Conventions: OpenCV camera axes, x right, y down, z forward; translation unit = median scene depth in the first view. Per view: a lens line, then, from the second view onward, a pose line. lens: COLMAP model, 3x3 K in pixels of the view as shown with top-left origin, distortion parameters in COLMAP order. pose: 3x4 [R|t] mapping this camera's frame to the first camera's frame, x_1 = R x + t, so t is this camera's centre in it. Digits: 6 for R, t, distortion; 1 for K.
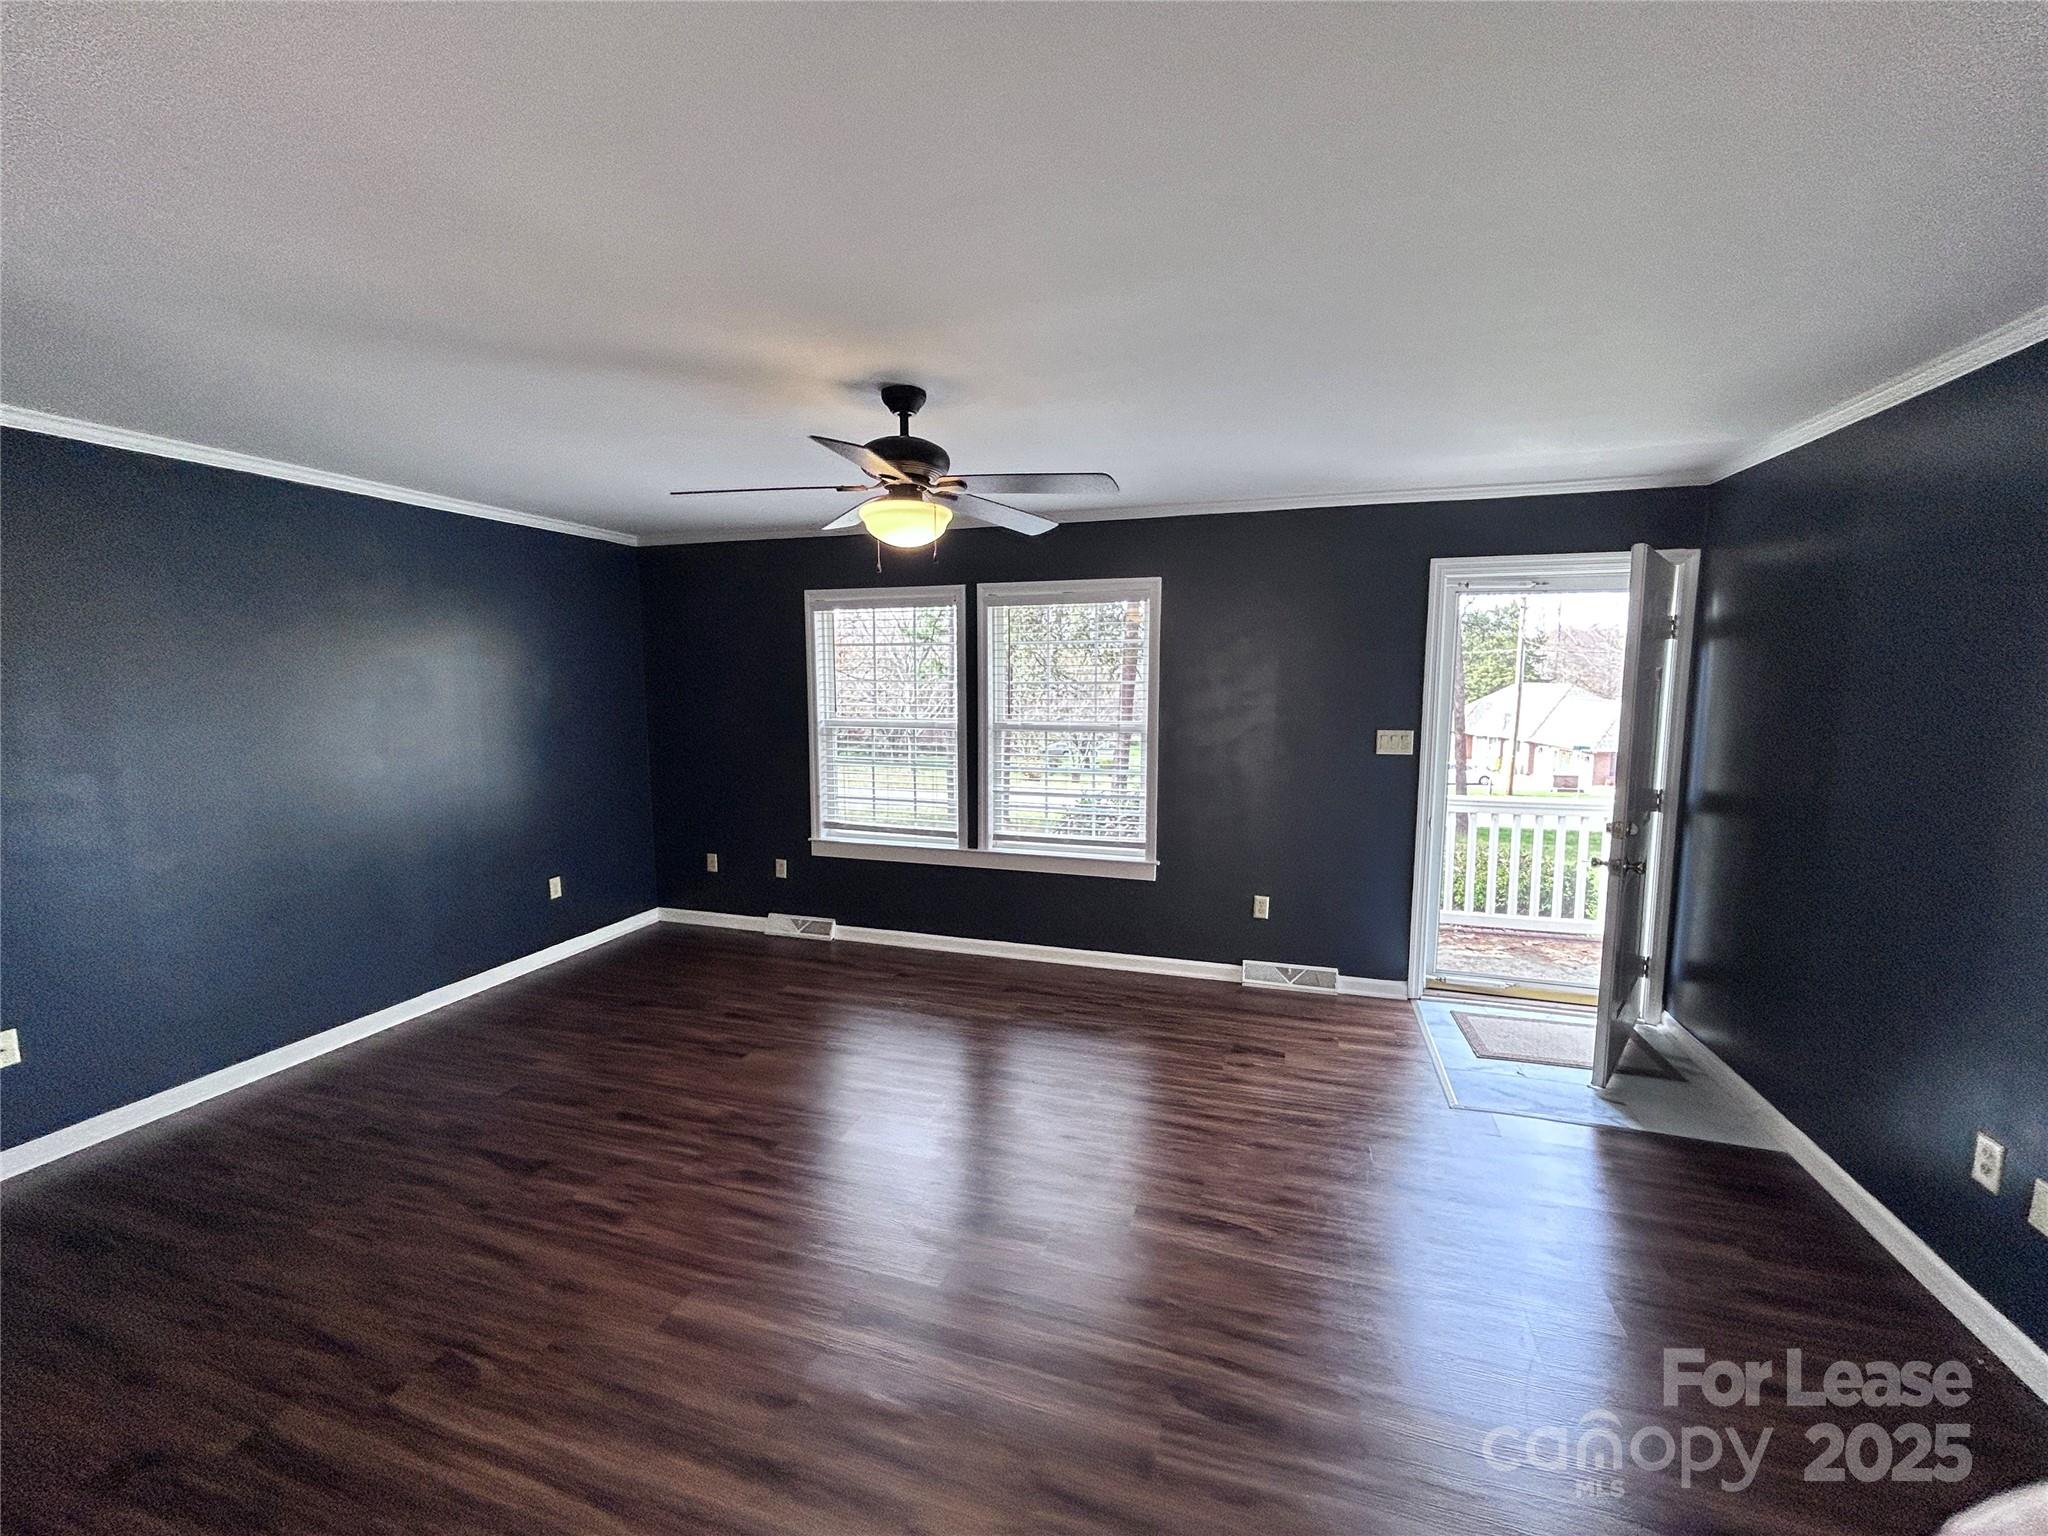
lens RADIAL K [[832.1, 0, 1021.7], [0, 832.1, 767.1], [0, 0, 1]] dist [0.001918, 0.000325]
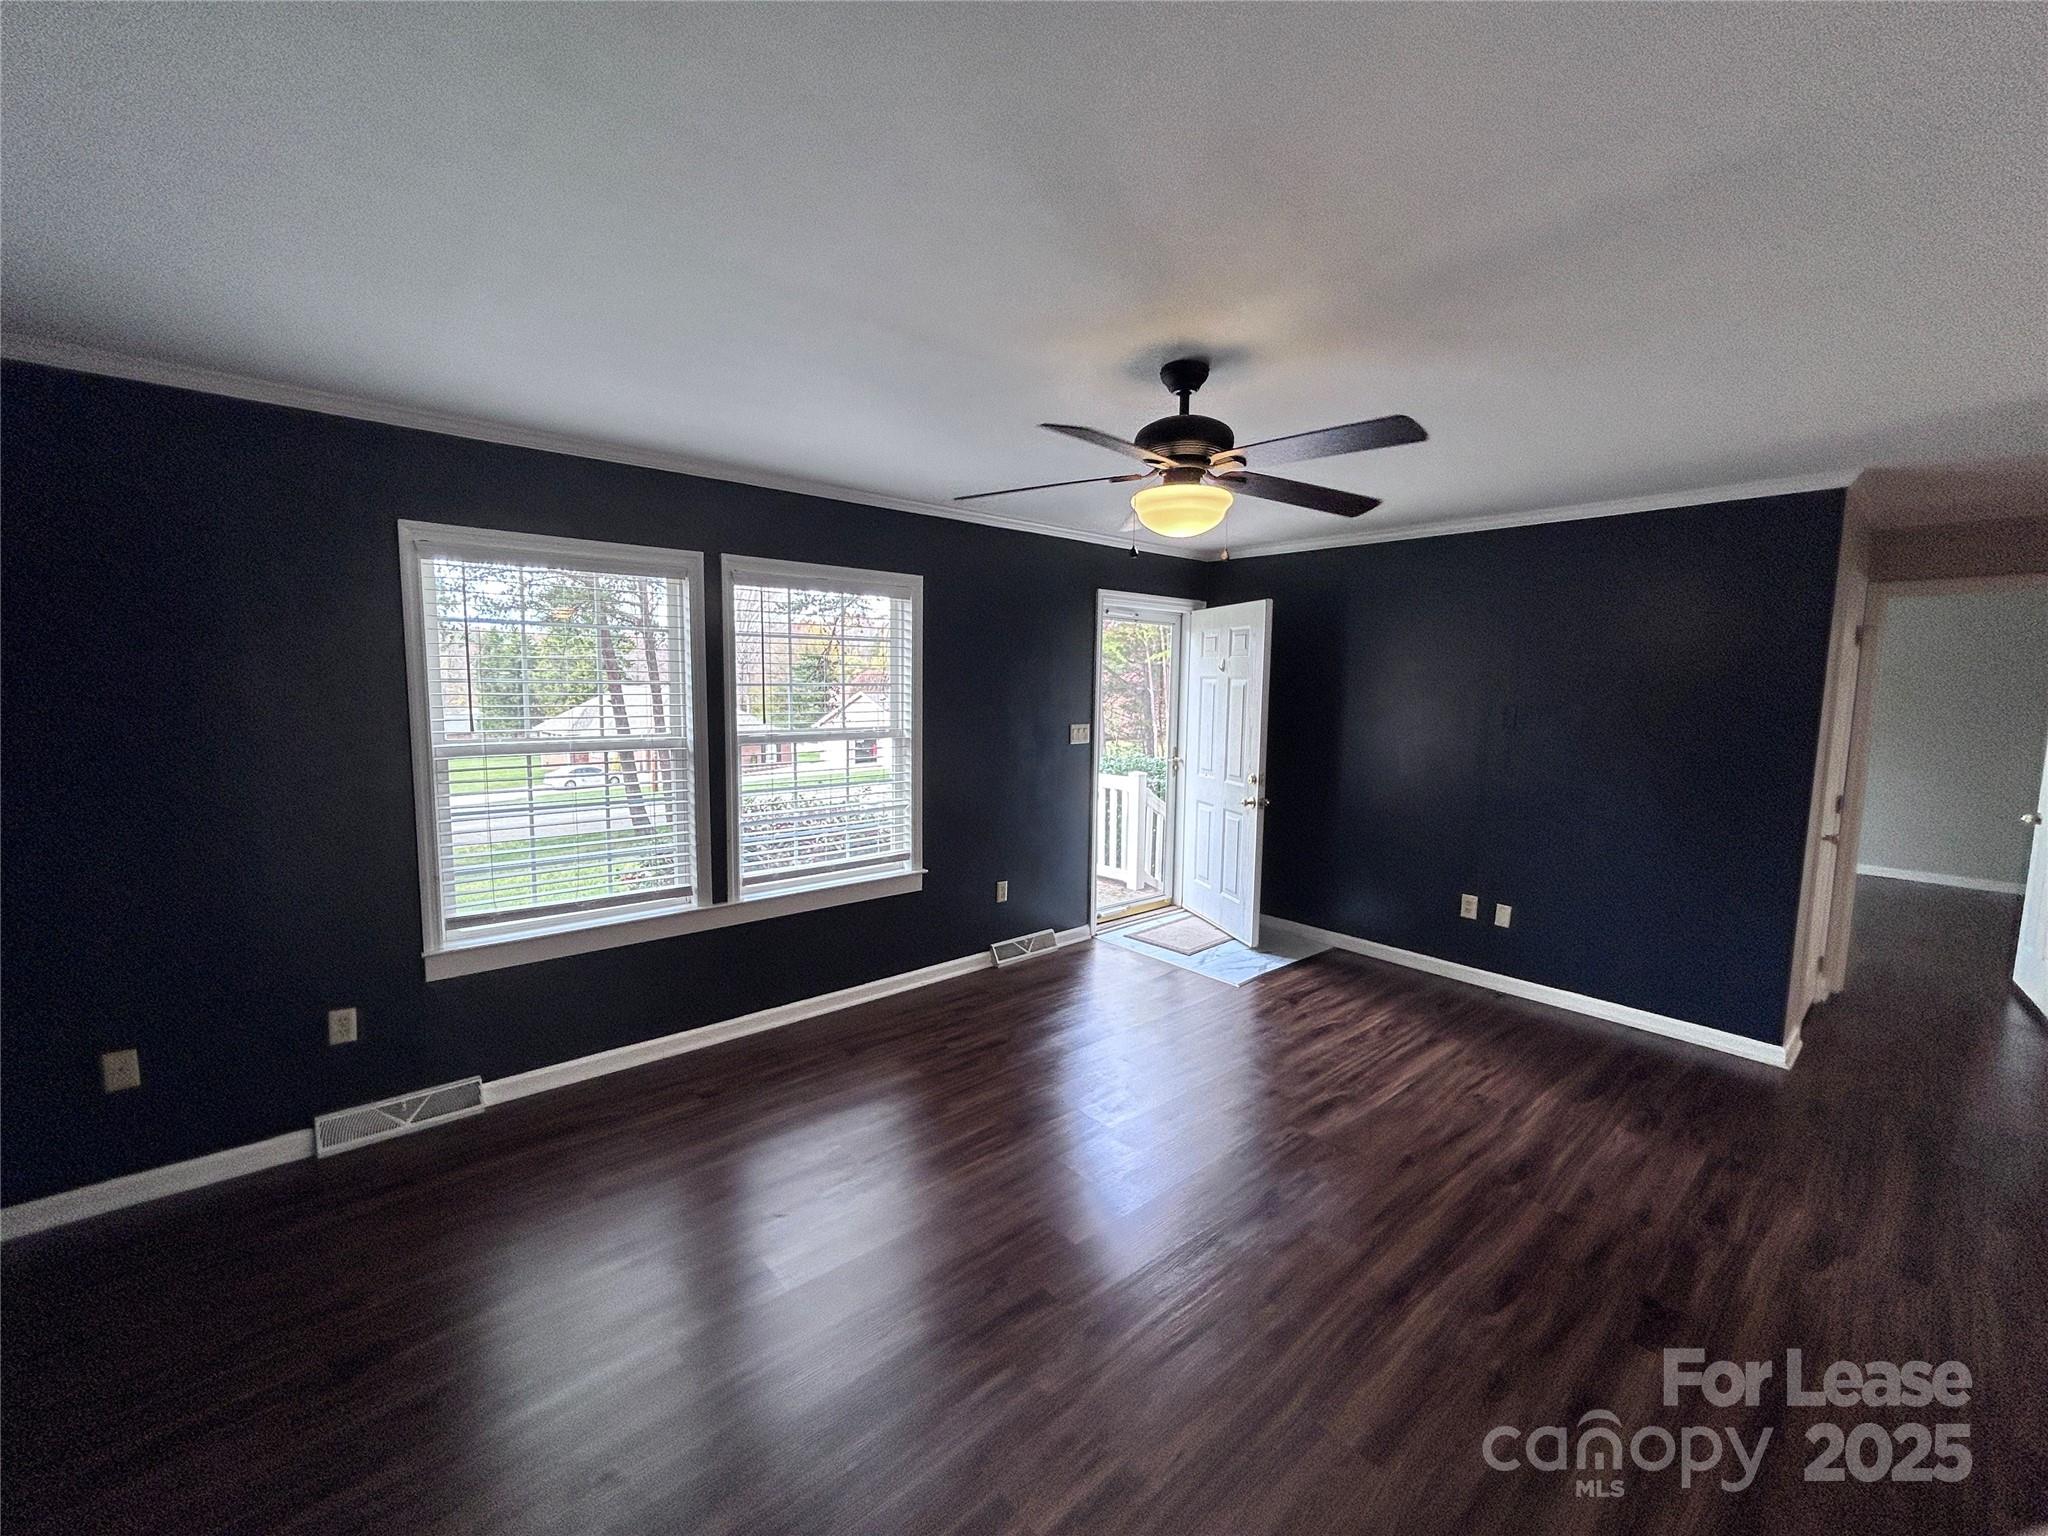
lens RADIAL K [[828.6, 0, 1024.7], [0, 828.6, 768.7], [0, 0, 1]] dist [-0.001634, 0.000242]
pose [[0.520228, -0.082341, 0.850049, -0.599425], [0.083369, 0.995484, 0.045408, -0.038462], [-0.849948, 0.047245, 0.524743, 0.396935]]
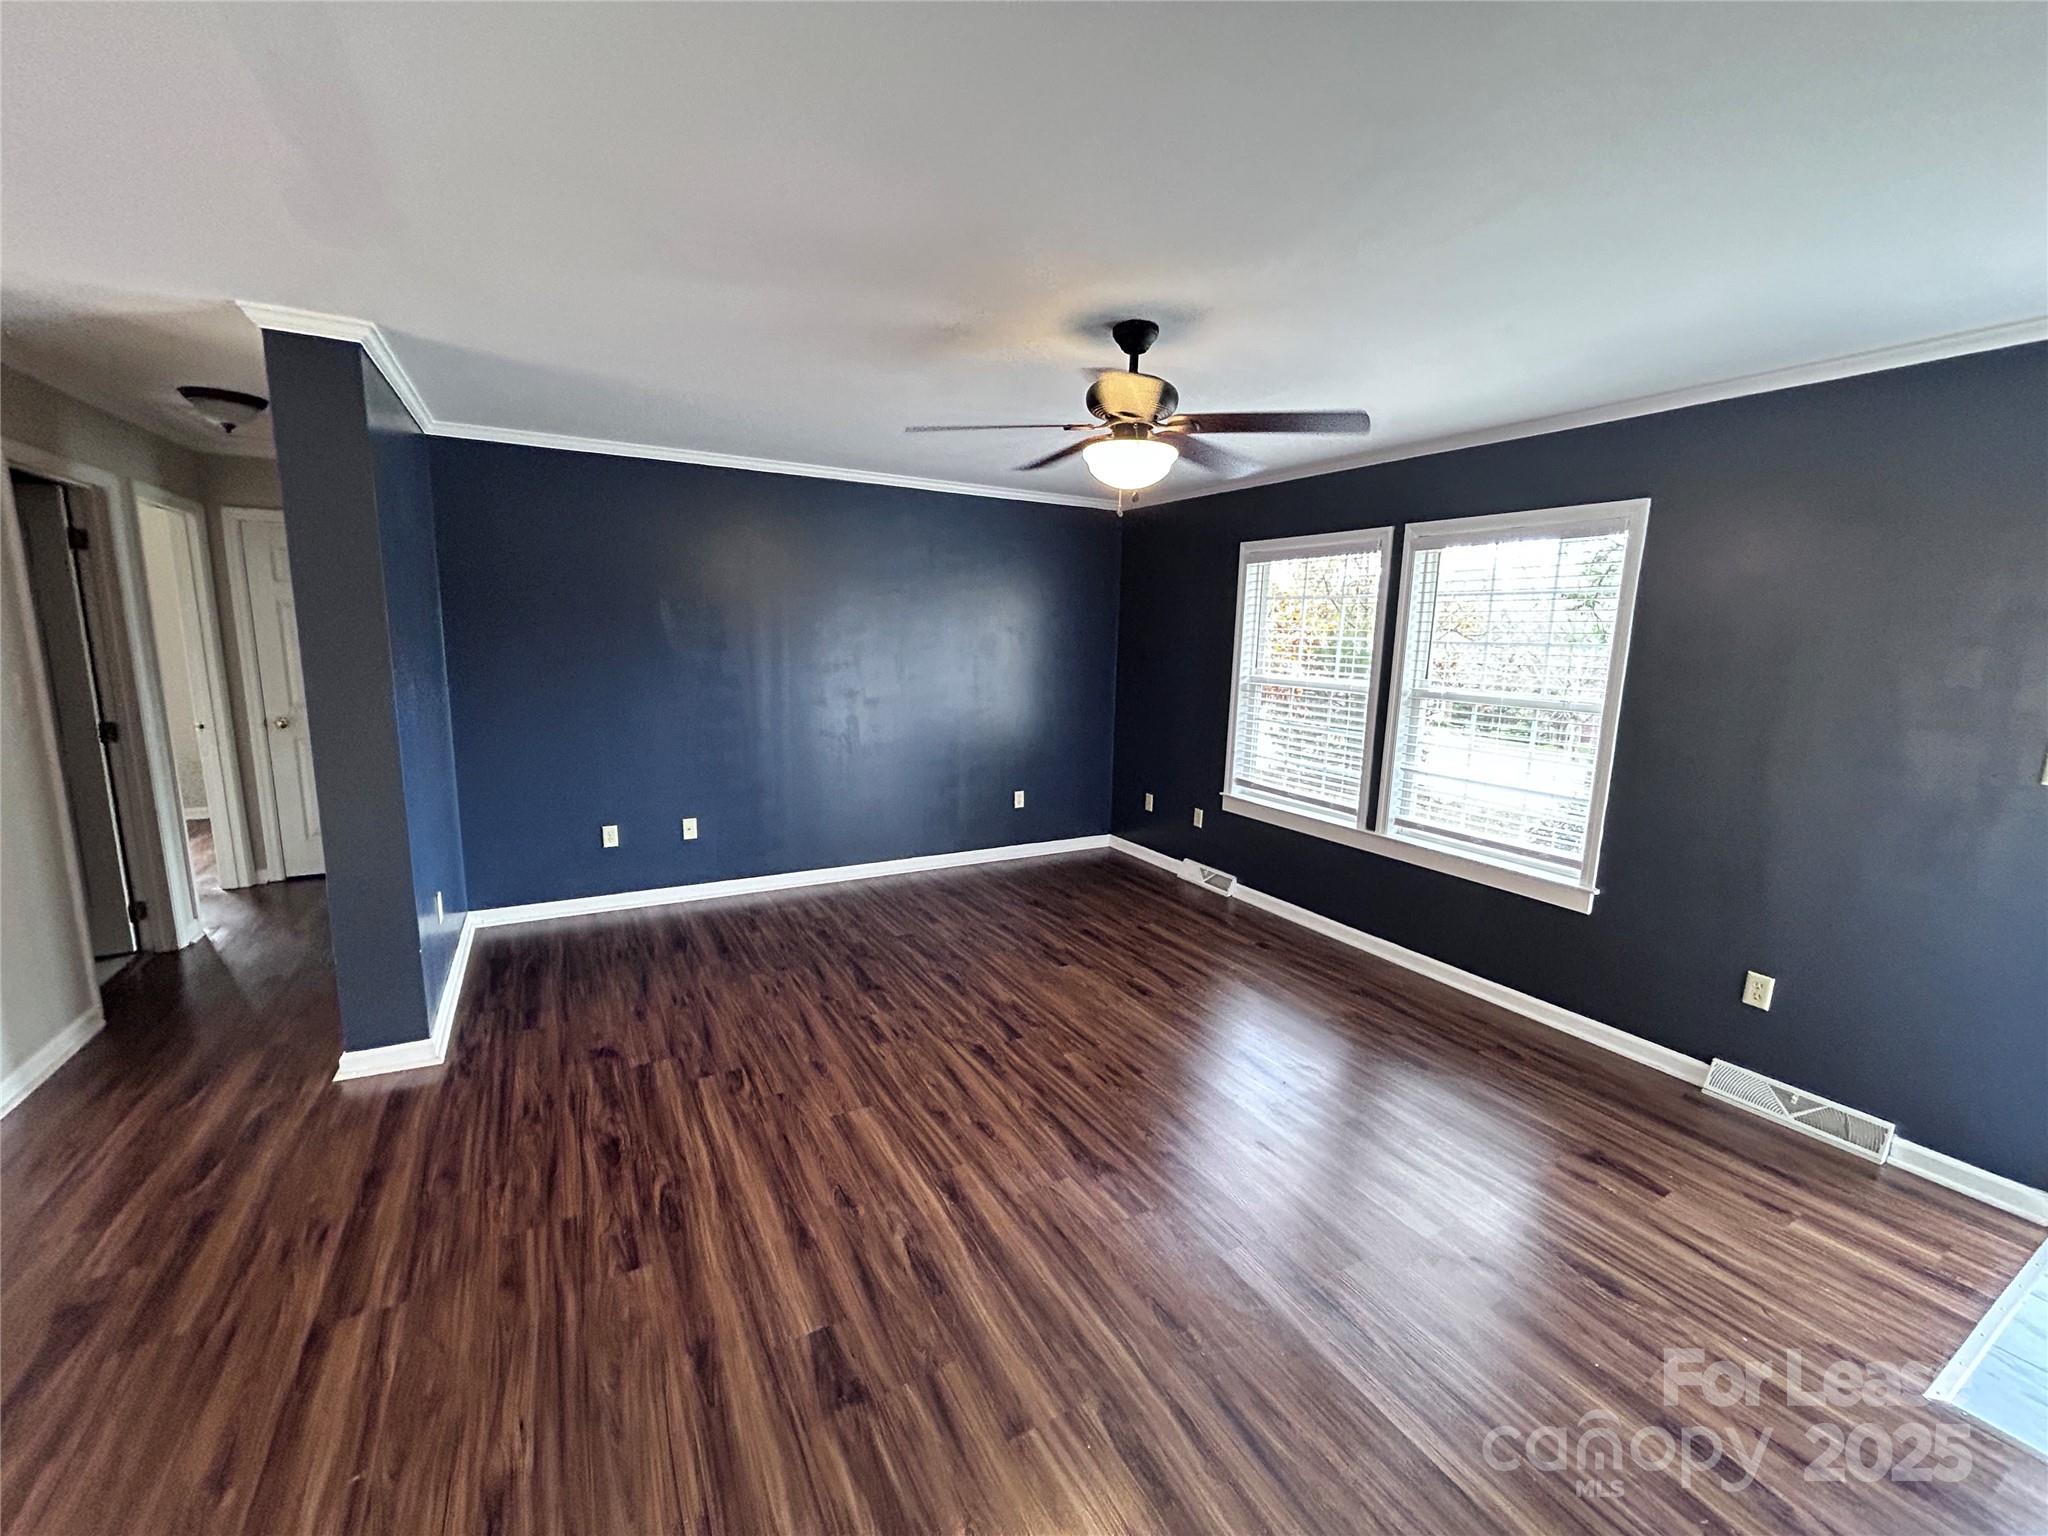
lens RADIAL K [[828.6, 0, 1024.7], [0, 828.6, 768.7], [0, 0, 1]] dist [-0.001634, 0.000242]
pose [[0.731725, 0.132273, -0.668642, 0.276767], [-0.102091, 0.991192, 0.084359, -0.003892], [0.673911, 0.006535, 0.738784, 0.113299]]
